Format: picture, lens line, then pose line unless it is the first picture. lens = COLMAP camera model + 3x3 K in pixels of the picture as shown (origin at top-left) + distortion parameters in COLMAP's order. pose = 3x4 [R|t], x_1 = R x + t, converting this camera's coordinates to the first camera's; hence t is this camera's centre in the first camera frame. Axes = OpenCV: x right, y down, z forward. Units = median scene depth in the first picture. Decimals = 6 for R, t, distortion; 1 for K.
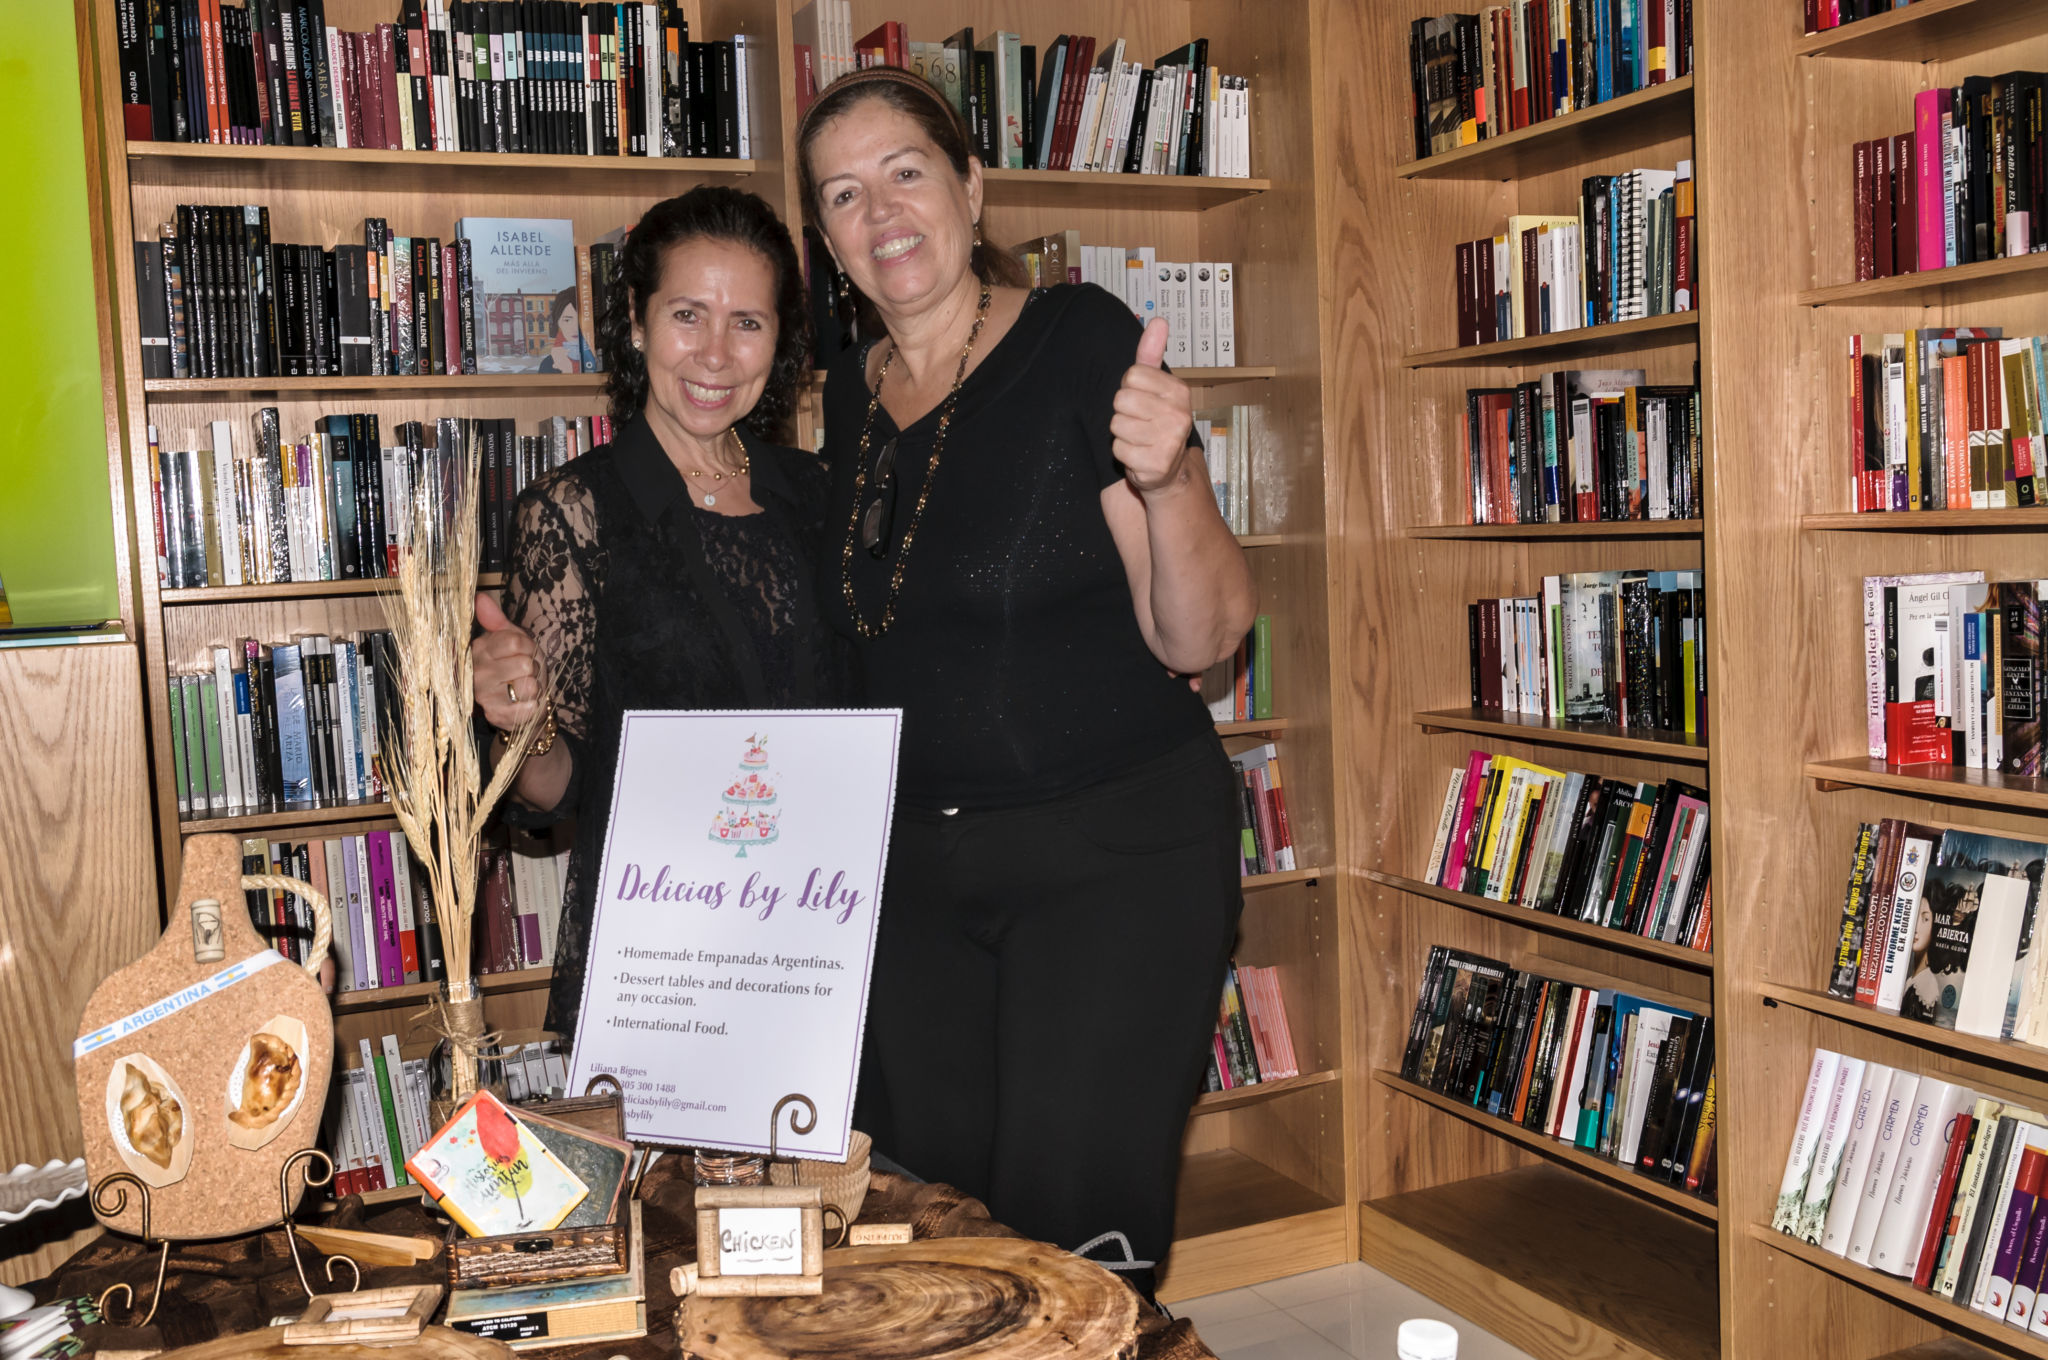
lens RADIAL K [[2035.2, 0, 1024.0], [0, 2035.2, 680.0], [0, 0, 1]] dist [-0.035388, 0.008611]
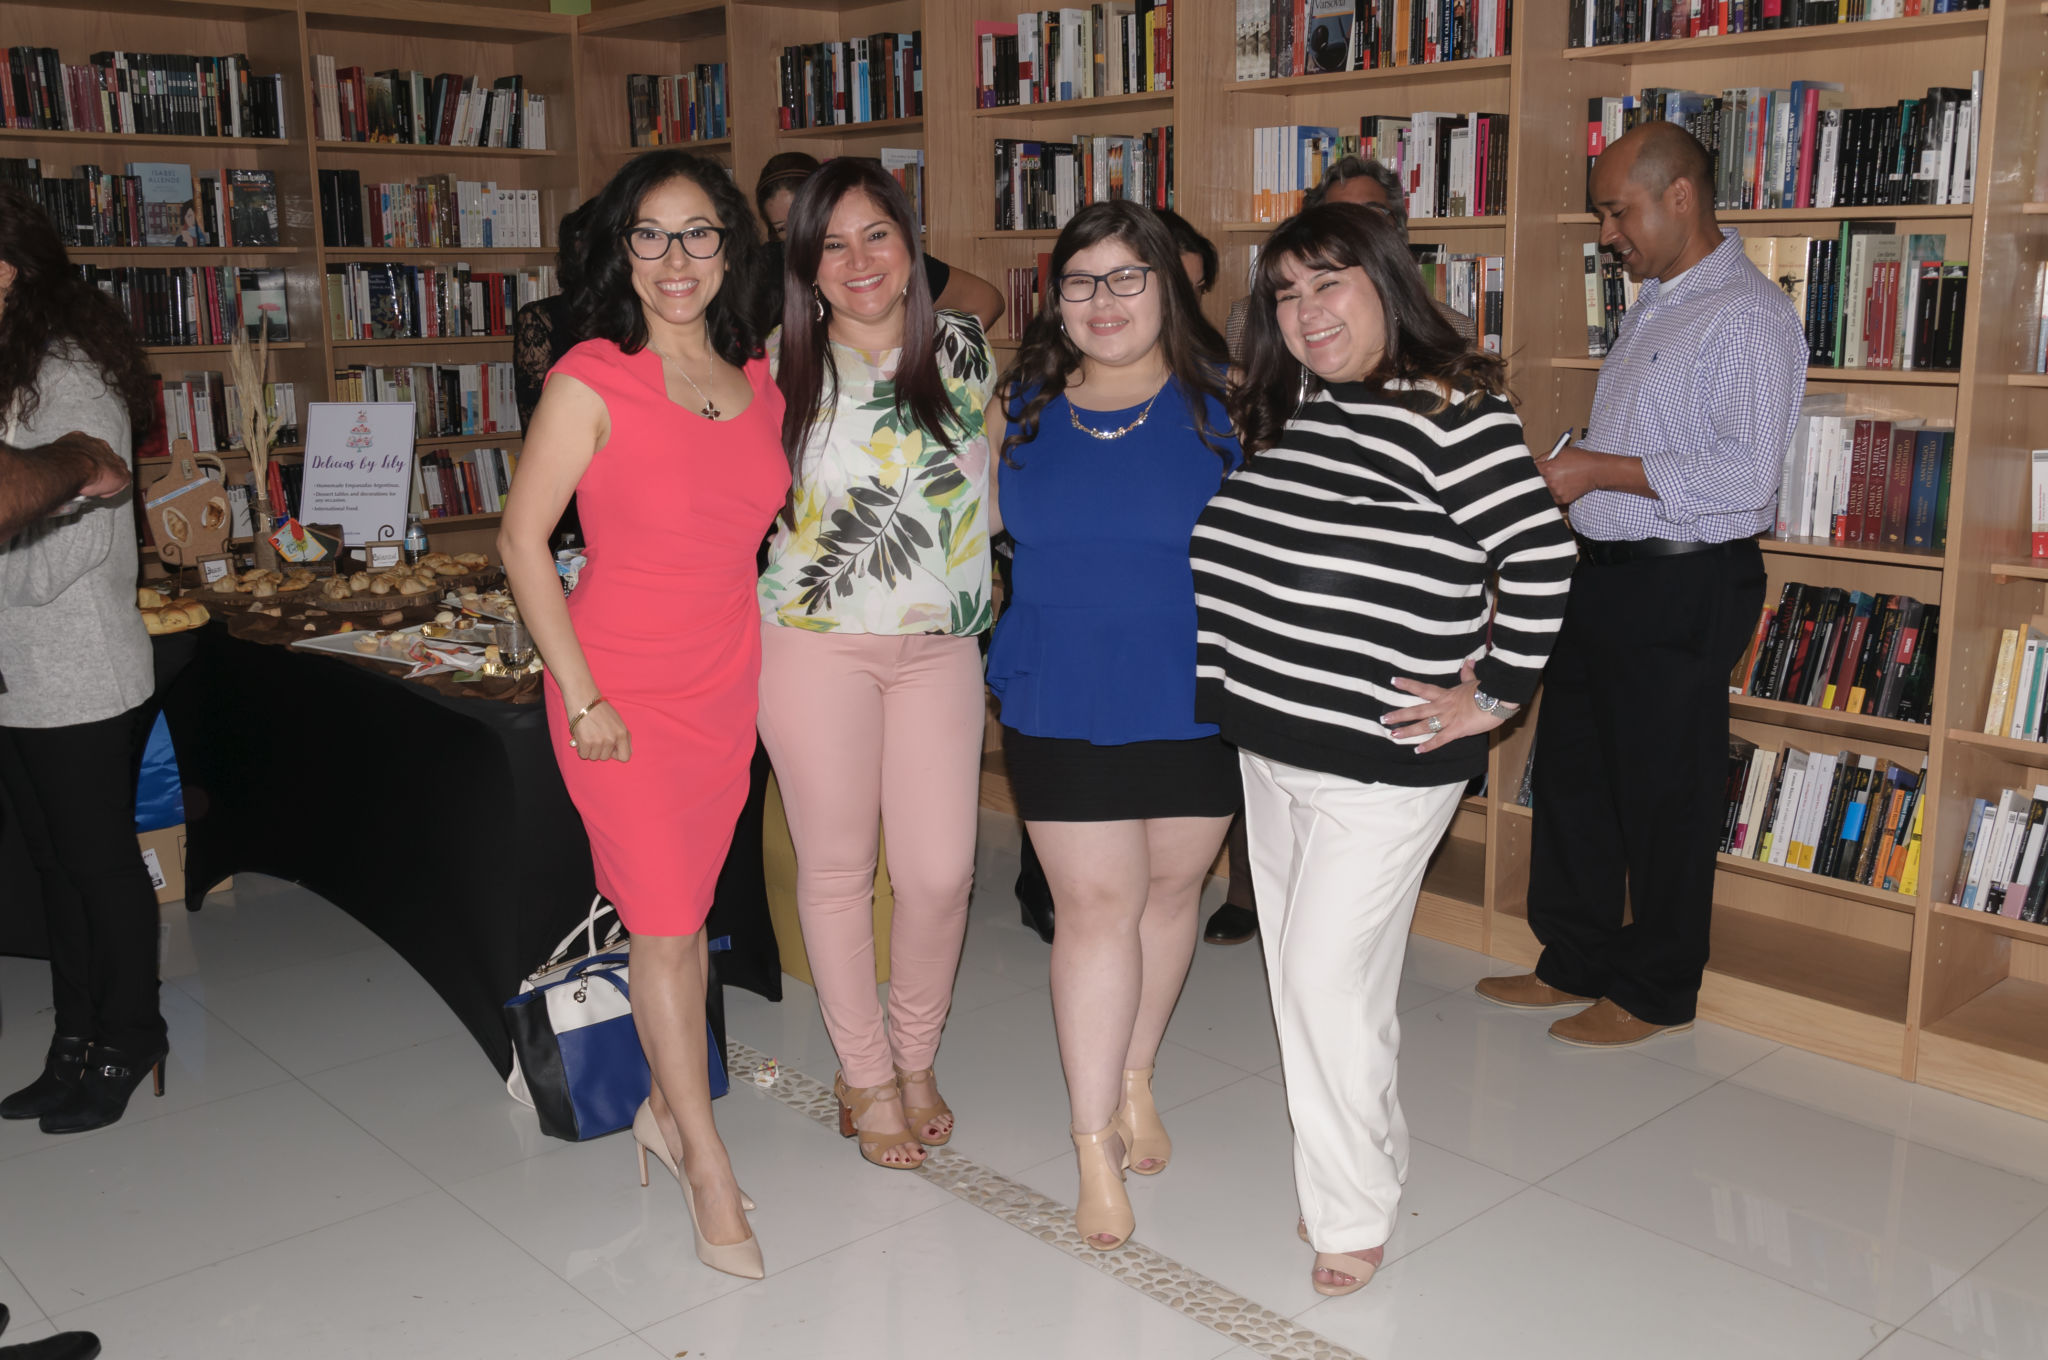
lens RADIAL K [[1959.3, 0, 1024.0], [0, 1959.3, 680.0], [0, 0, 1]] dist [-0.022606, 0.055763]
pose [[0.948084, -0.030647, 0.316540, -0.071450], [-0.007258, 0.993001, 0.117880, 0.039641], [-0.317937, -0.114058, 0.941226, -1.094847]]
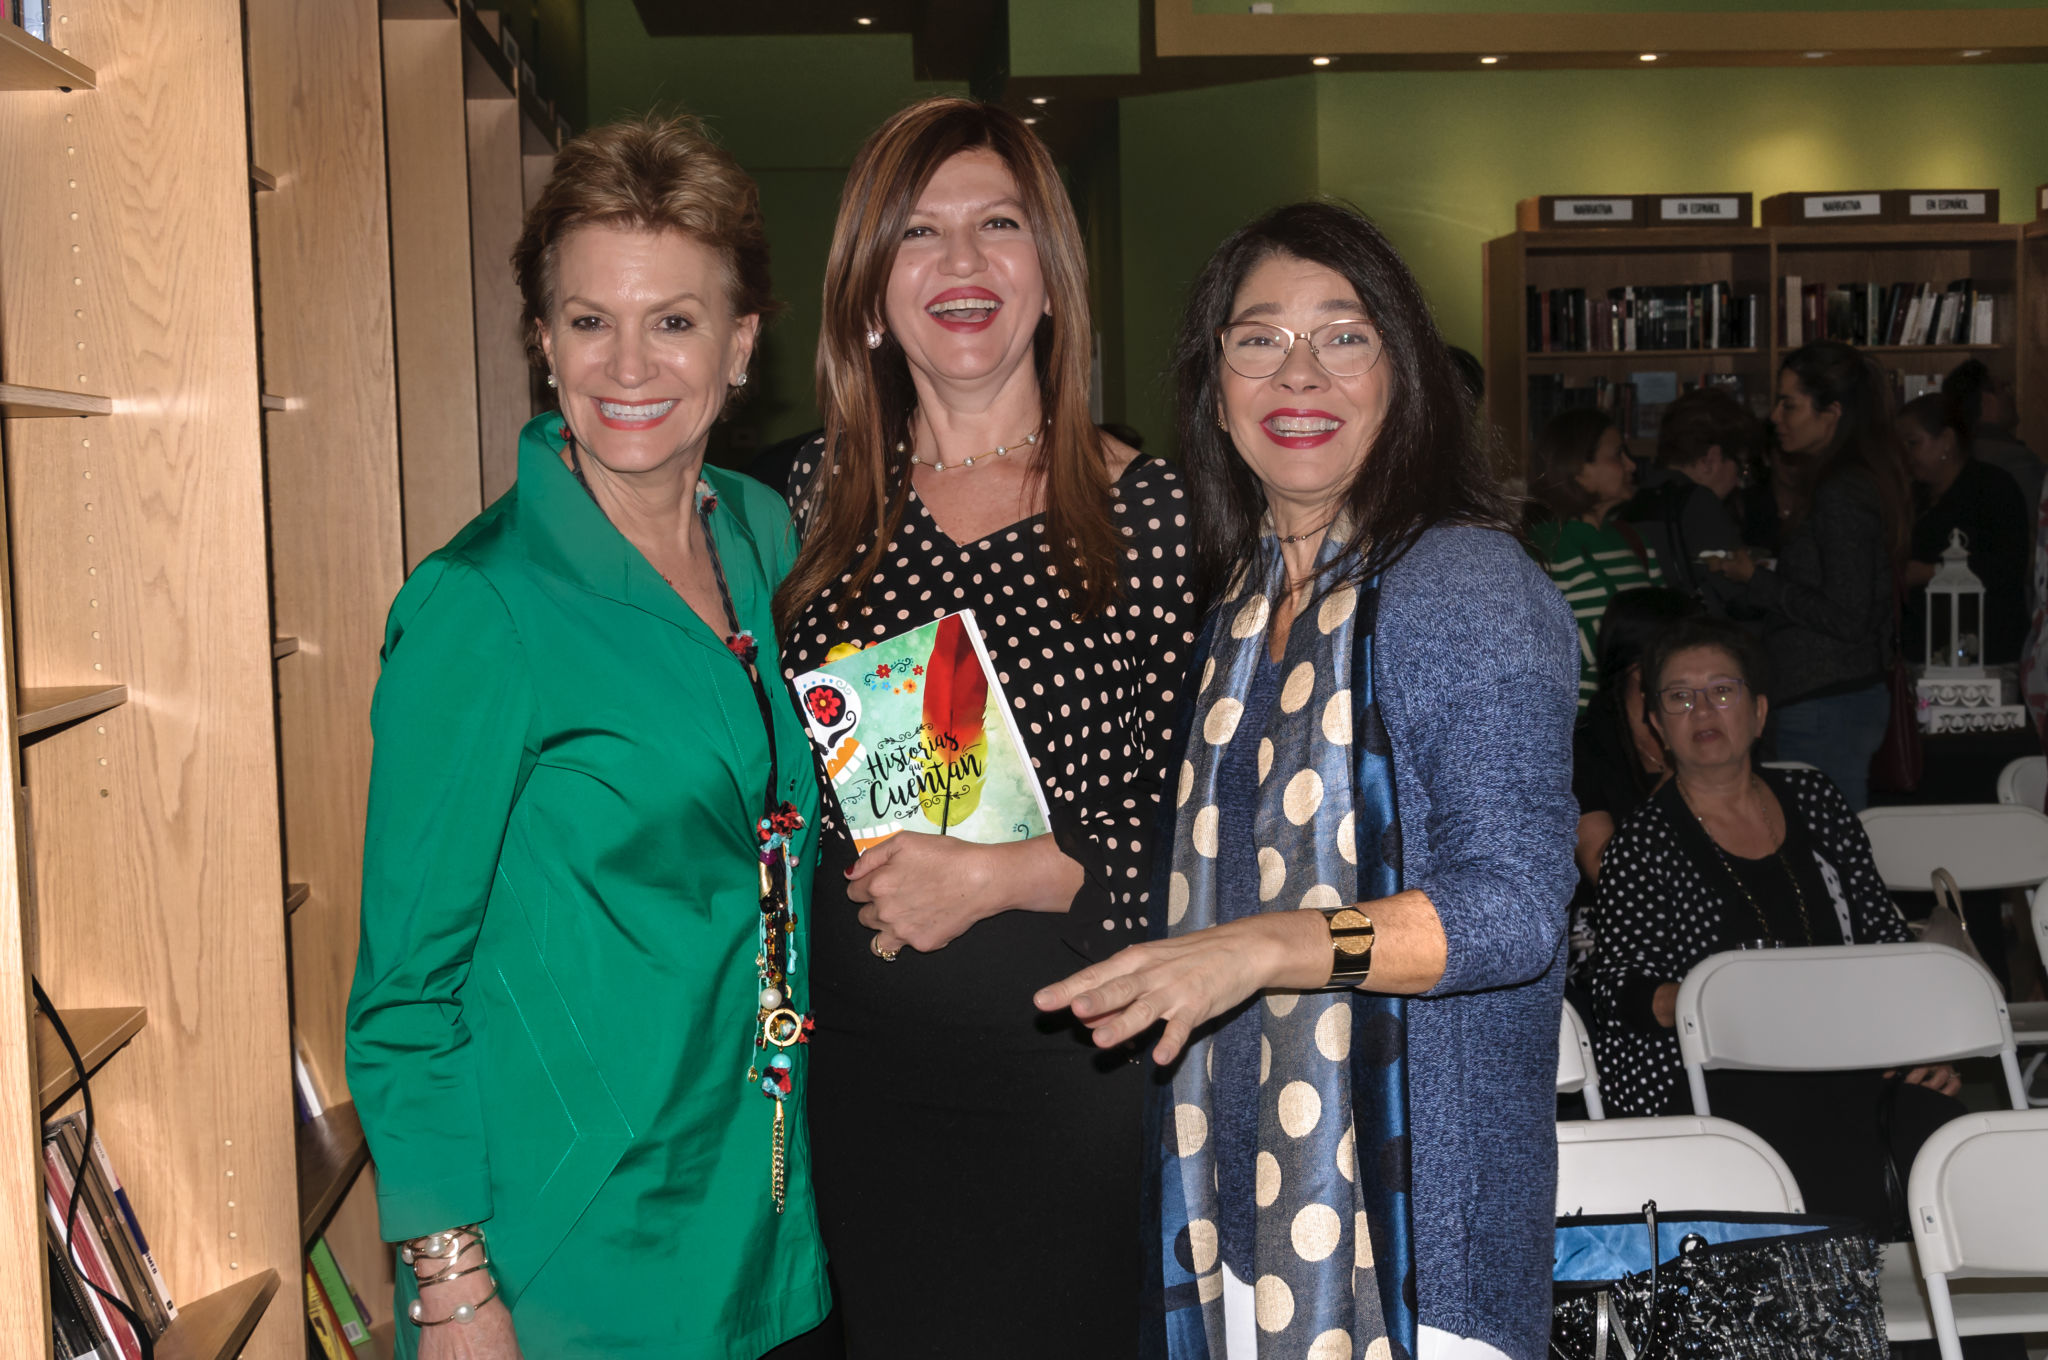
lens RADIAL K [[2786.0, 0, 1024.0], [0, 2786.0, 680.0], [0, 0, 1]] dist [0.016066, -0.040255]
pose [[0.949622, 0.042975, -0.310437, 0.081166], [-0.042656, 0.999059, 0.007820, 0.140333], [0.310481, 0.005816, 0.950562, -2.337738]]
